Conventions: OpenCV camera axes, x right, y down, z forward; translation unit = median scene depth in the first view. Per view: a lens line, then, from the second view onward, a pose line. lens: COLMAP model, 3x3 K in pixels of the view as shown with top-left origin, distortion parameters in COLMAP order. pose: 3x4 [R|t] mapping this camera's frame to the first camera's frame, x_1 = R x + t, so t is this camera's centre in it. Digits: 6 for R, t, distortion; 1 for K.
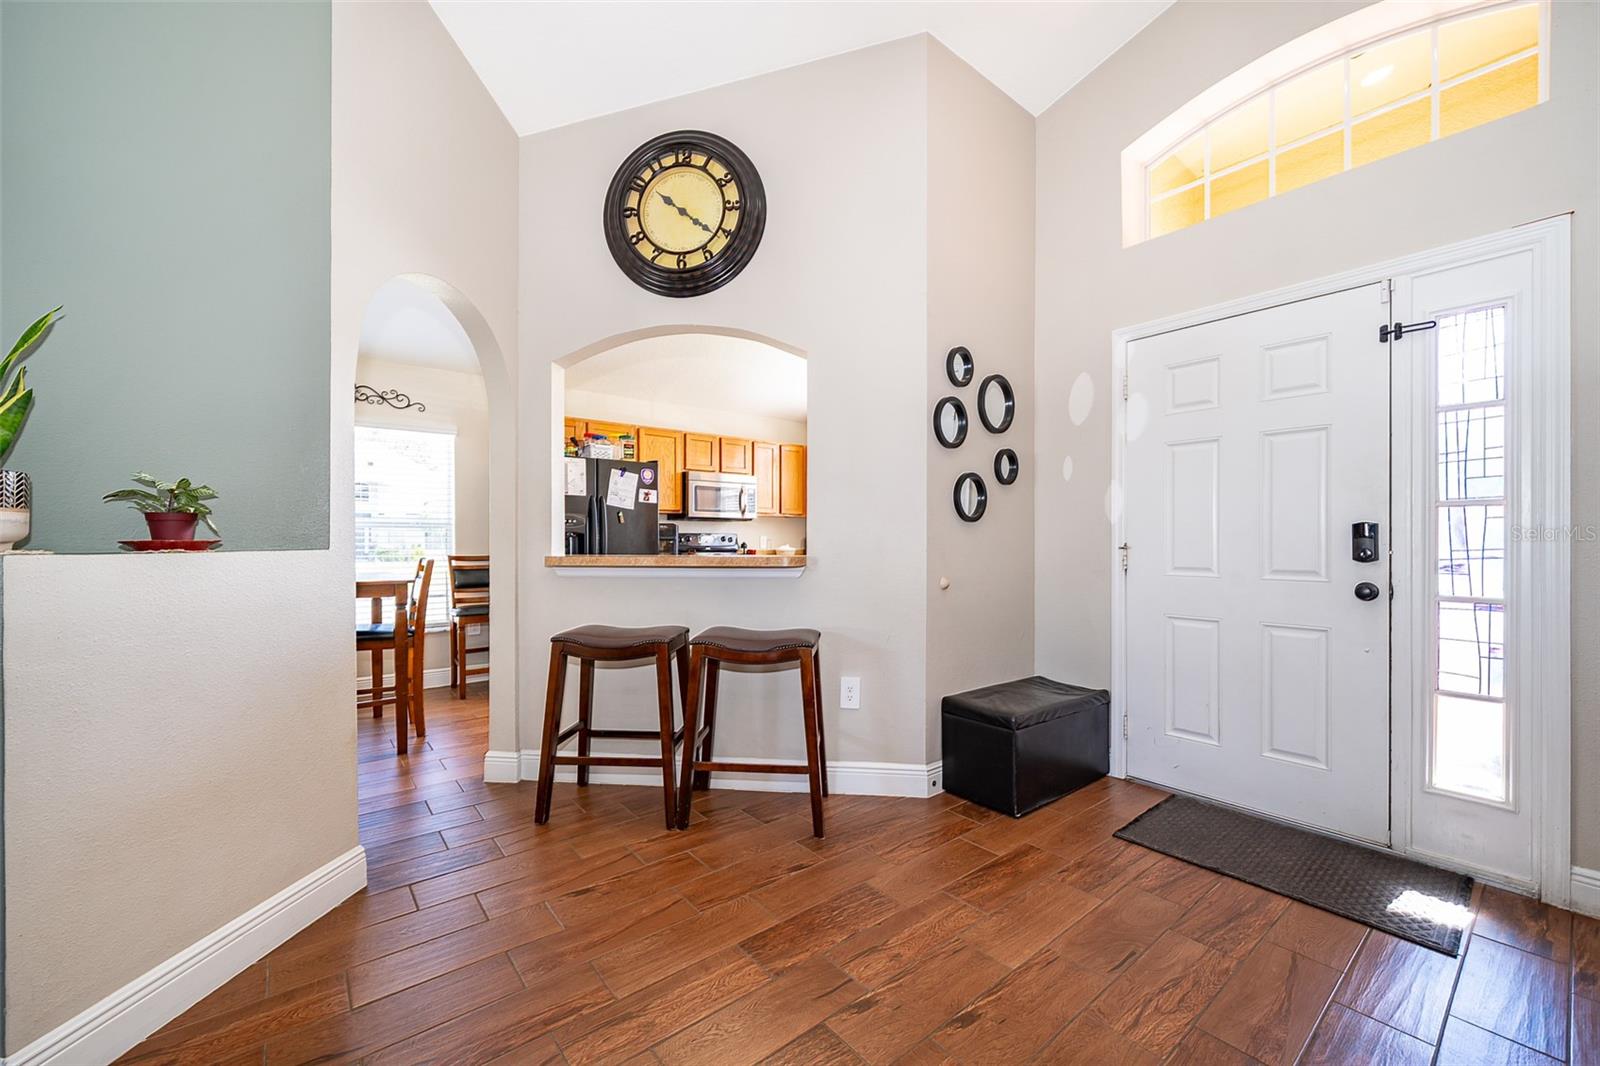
lens RADIAL K [[644.6, 0, 802.0], [0, 644.6, 539.4], [0, 0, 1]] dist [-0.001823, -0.000195]
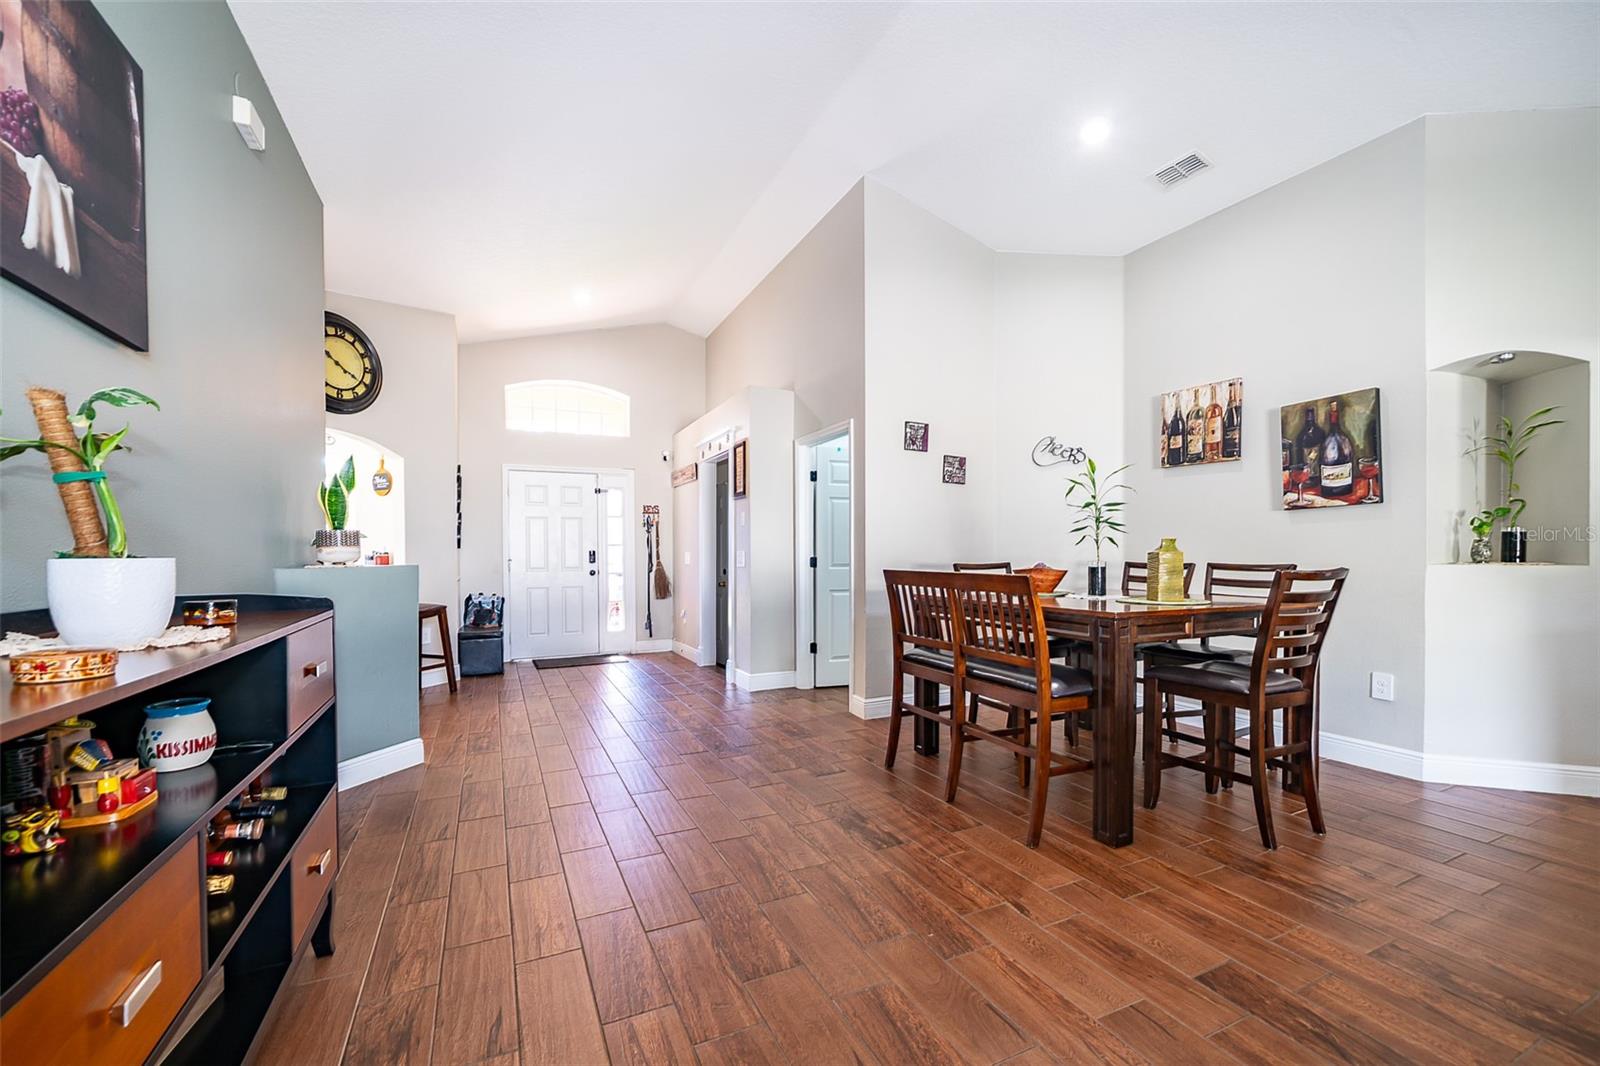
lens RADIAL K [[646.6, 0, 789.5], [0, 646.6, 560.8], [0, 0, 1]] dist [-0.001301, -0.000129]
pose [[0.250730, -0.013232, 0.967967, -1.528736], [0.004481, 0.999912, 0.012508, -0.009062], [-0.968047, 0.001202, 0.250767, -0.565654]]
